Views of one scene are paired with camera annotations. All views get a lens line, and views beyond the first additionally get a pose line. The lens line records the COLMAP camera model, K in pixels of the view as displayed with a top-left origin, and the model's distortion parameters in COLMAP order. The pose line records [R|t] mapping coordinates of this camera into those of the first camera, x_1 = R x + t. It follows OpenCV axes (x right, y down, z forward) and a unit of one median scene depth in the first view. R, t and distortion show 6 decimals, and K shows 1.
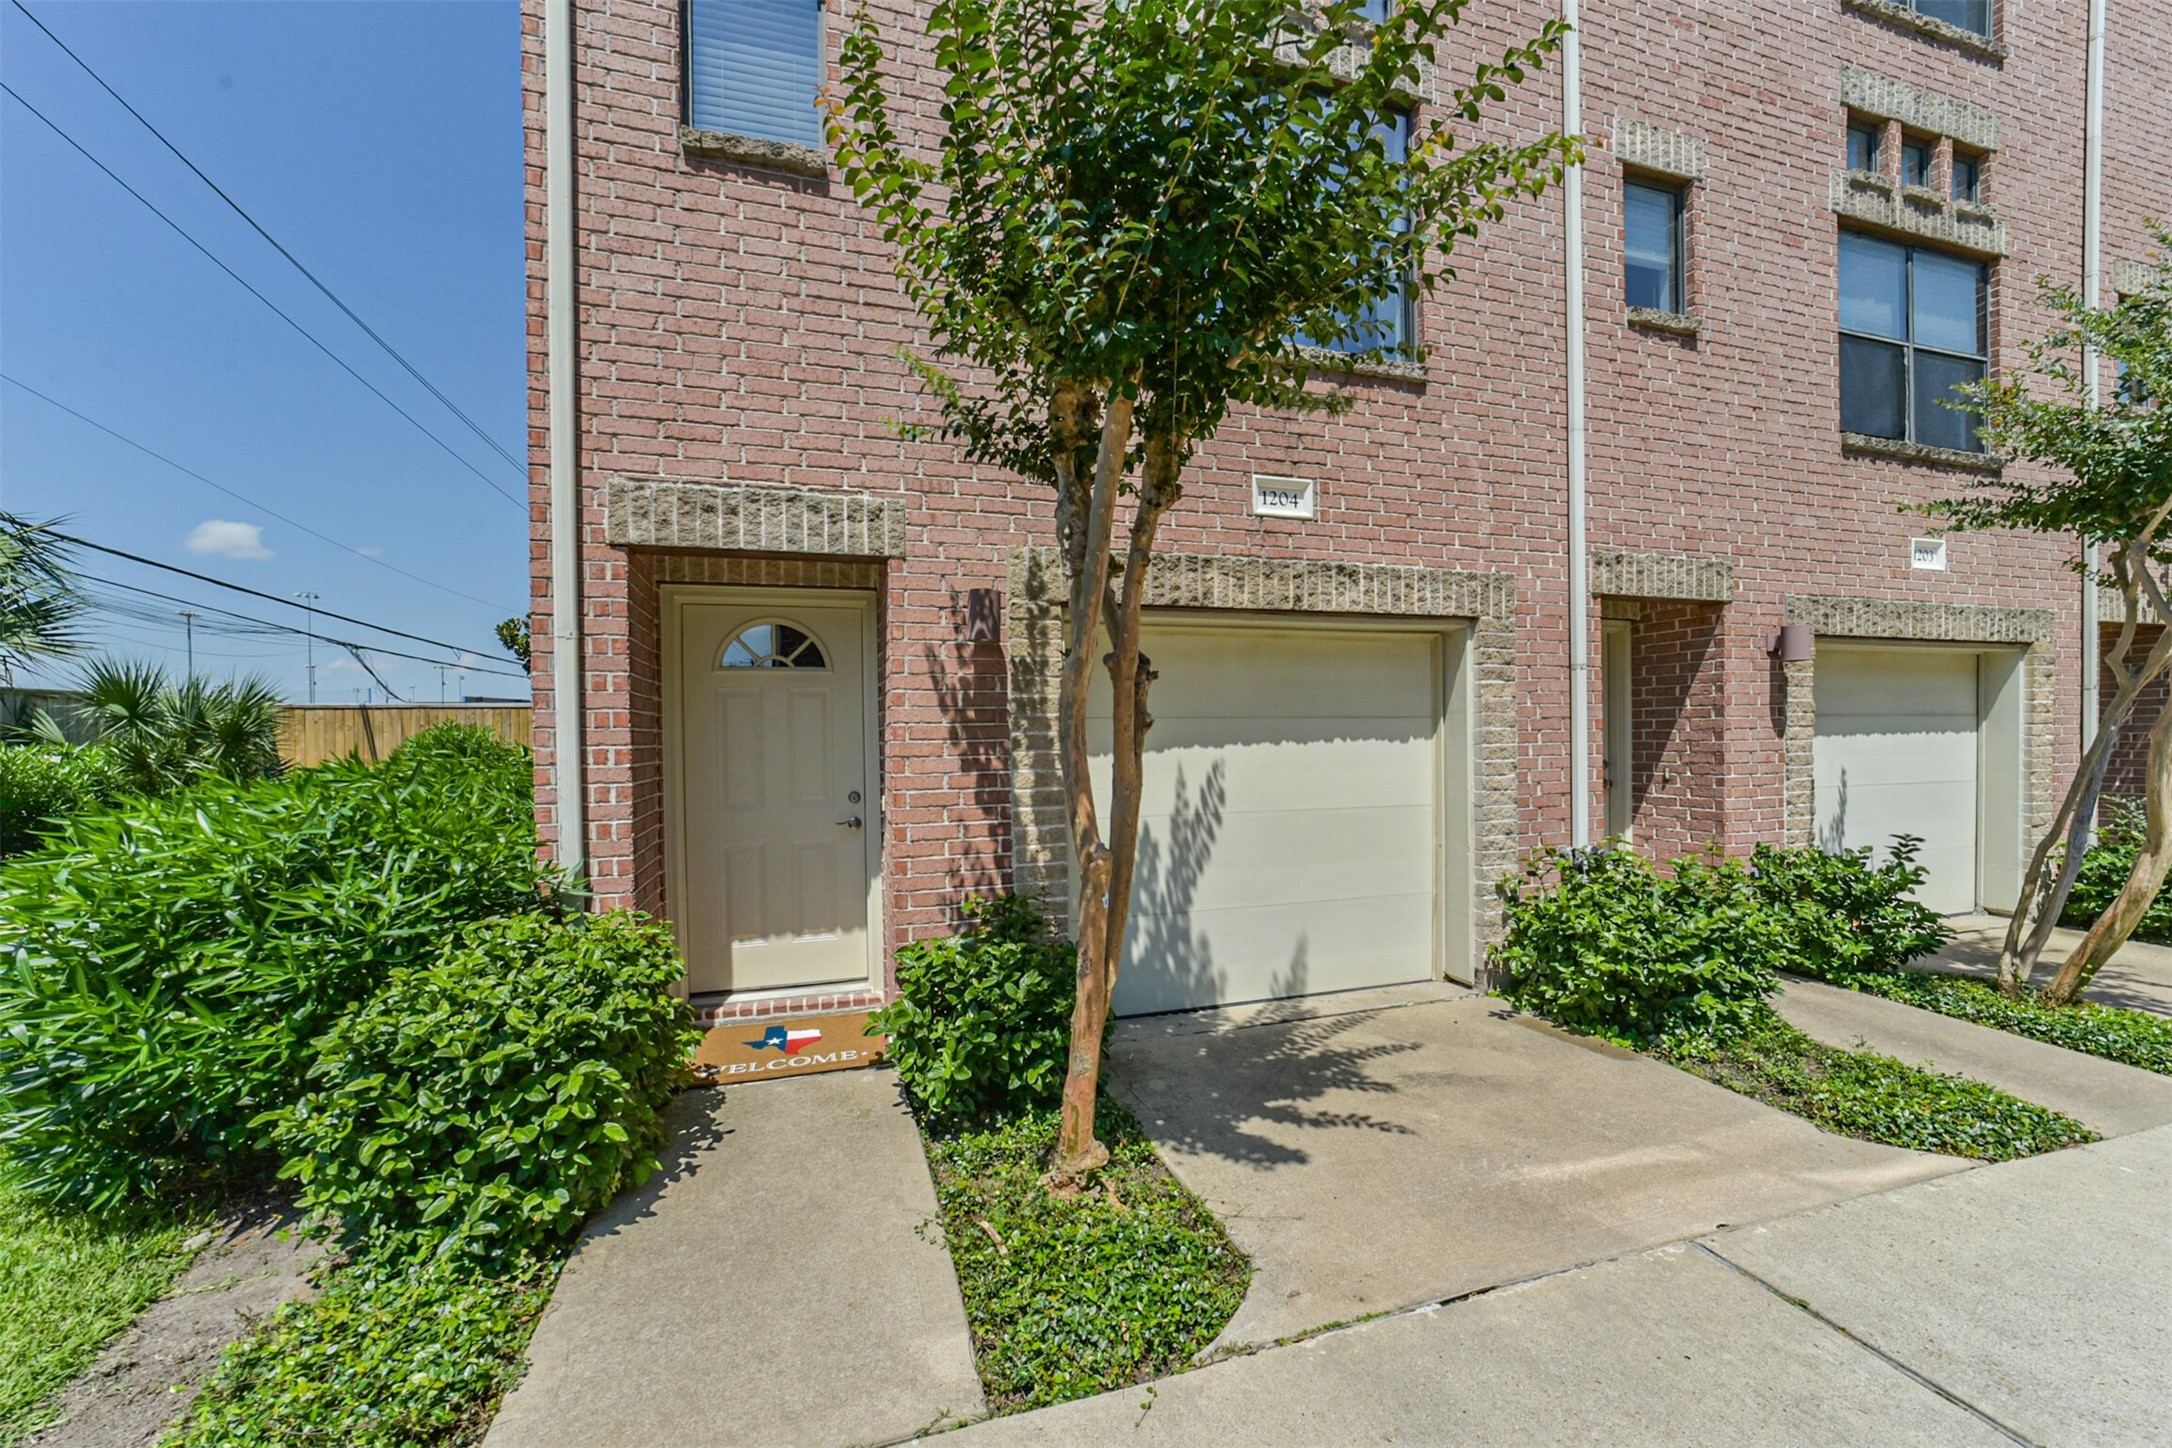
lens RADIAL K [[848.2, 0, 1074.2], [0, 848.2, 753.1], [0, 0, 1]] dist [-0.025967, 0.006333]
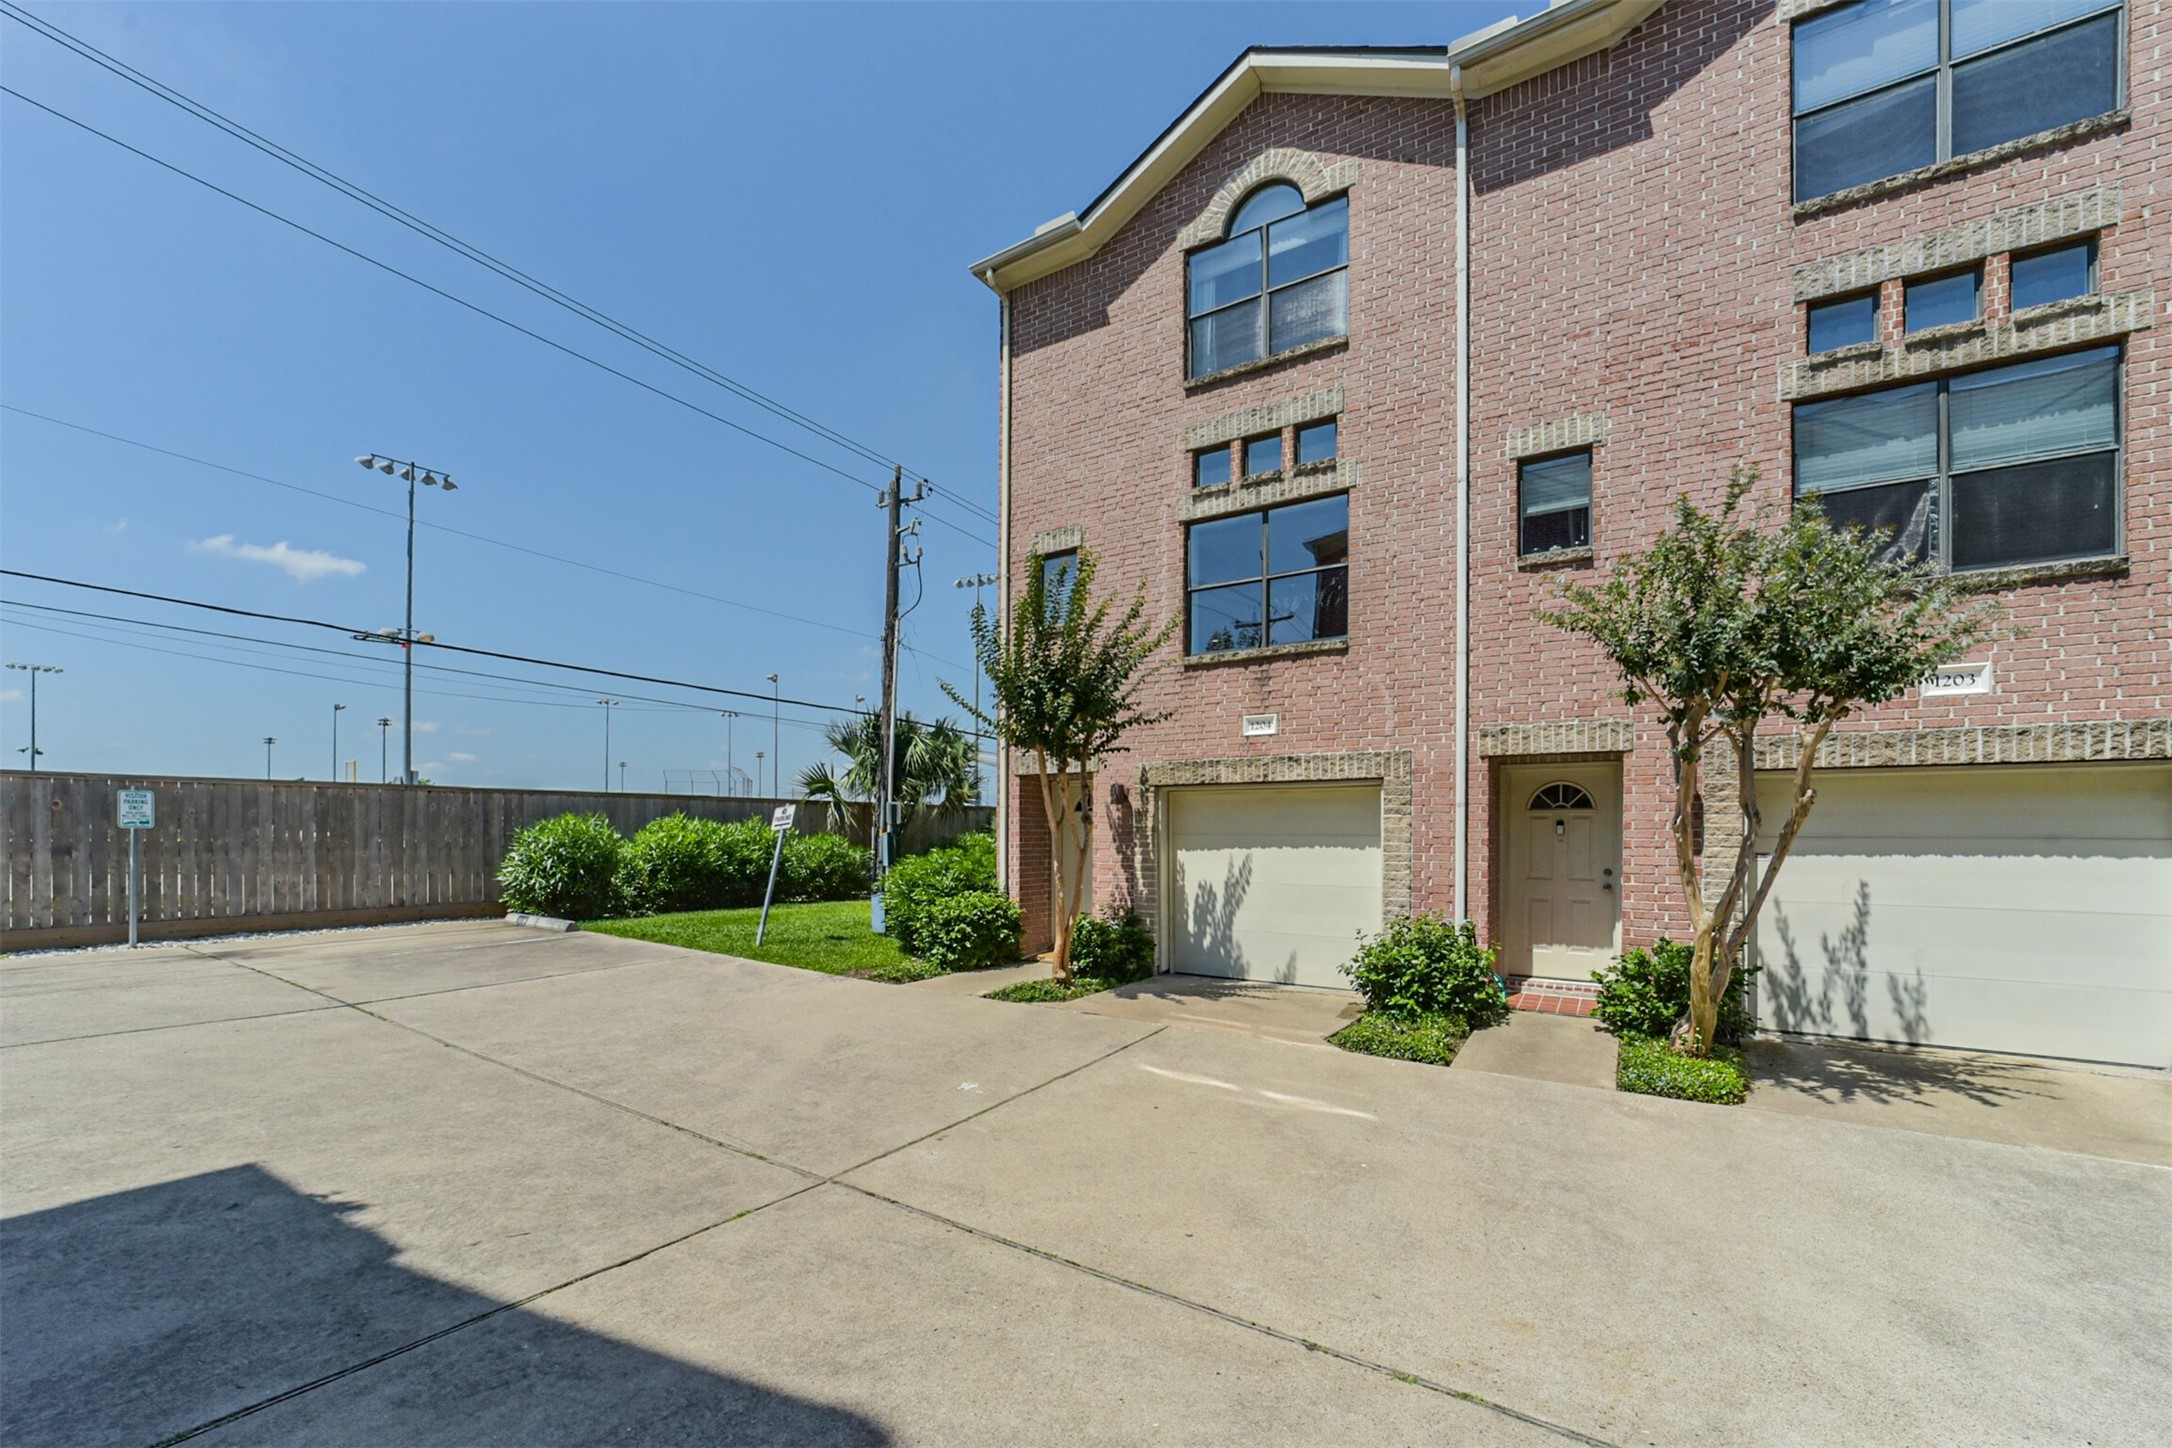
lens RADIAL K [[851.8, 0, 1069.3], [0, 851.8, 829.5], [0, 0, 1]] dist [-0.019686, 0.004169]
pose [[0.641577, 0.015428, -0.766904, 1.509484], [-0.022632, 0.999743, 0.001179, -0.047627], [0.766725, 0.016600, 0.641761, -0.636930]]
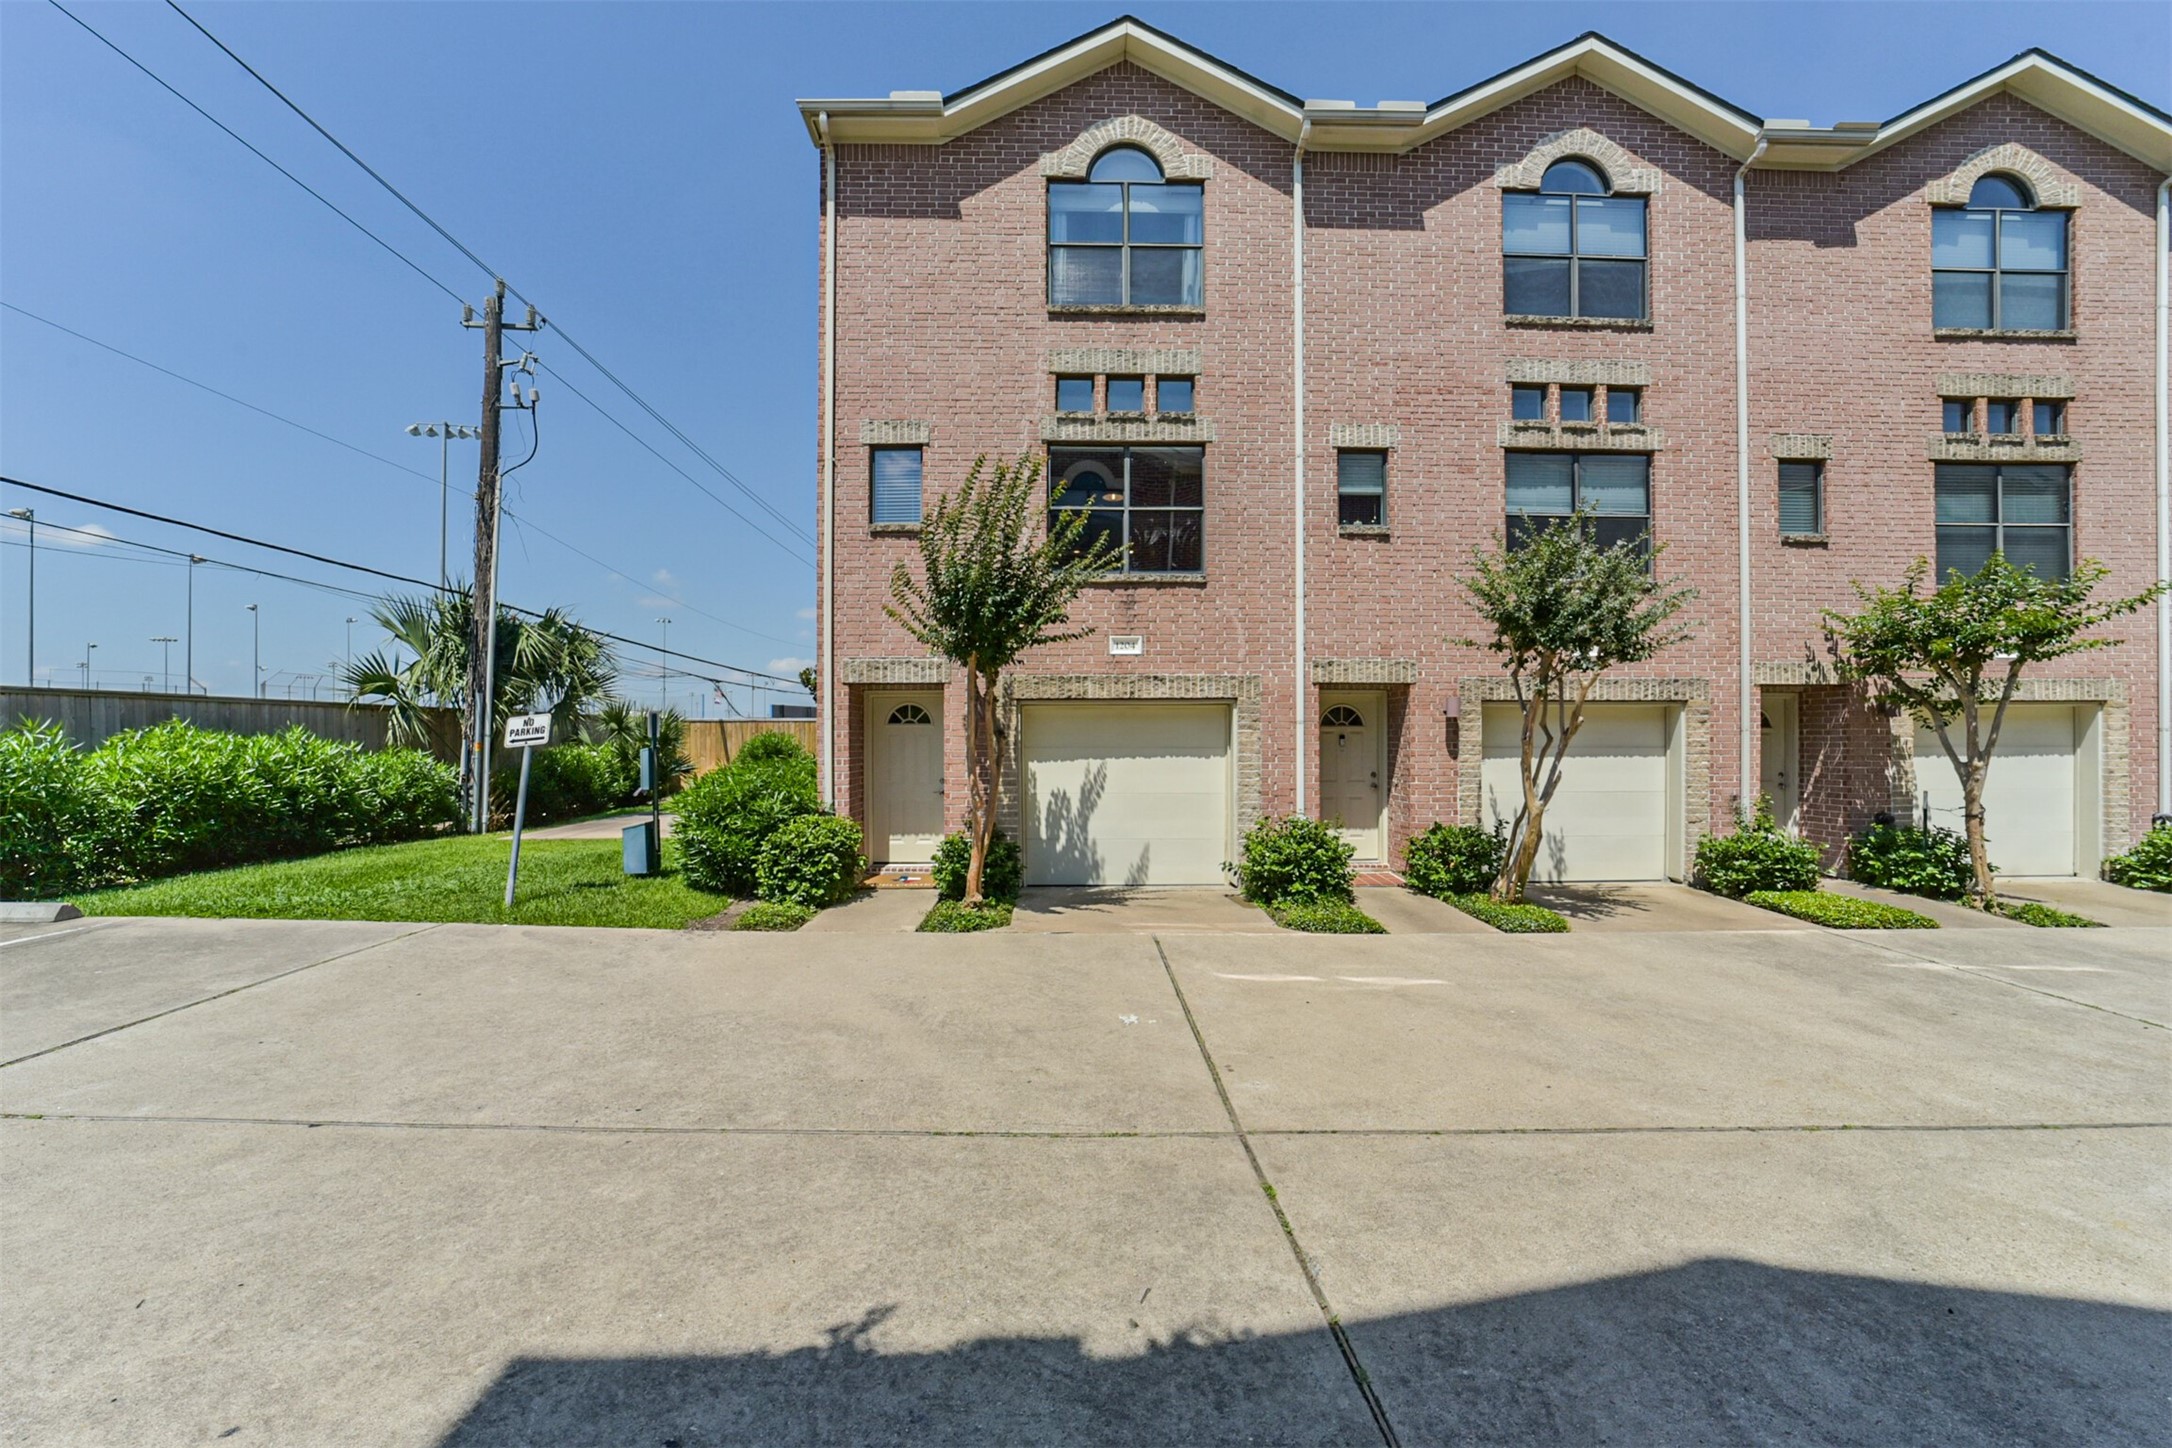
lens RADIAL K [[848.2, 0, 1058.9], [0, 848.2, 733.7], [0, 0, 1]] dist [-0.025967, 0.006333]
pose [[0.959733, 0.010499, -0.280718, 0.691767], [-0.015327, 0.999770, -0.015008, -0.044177], [0.280495, 0.018706, 0.959673, -1.111827]]
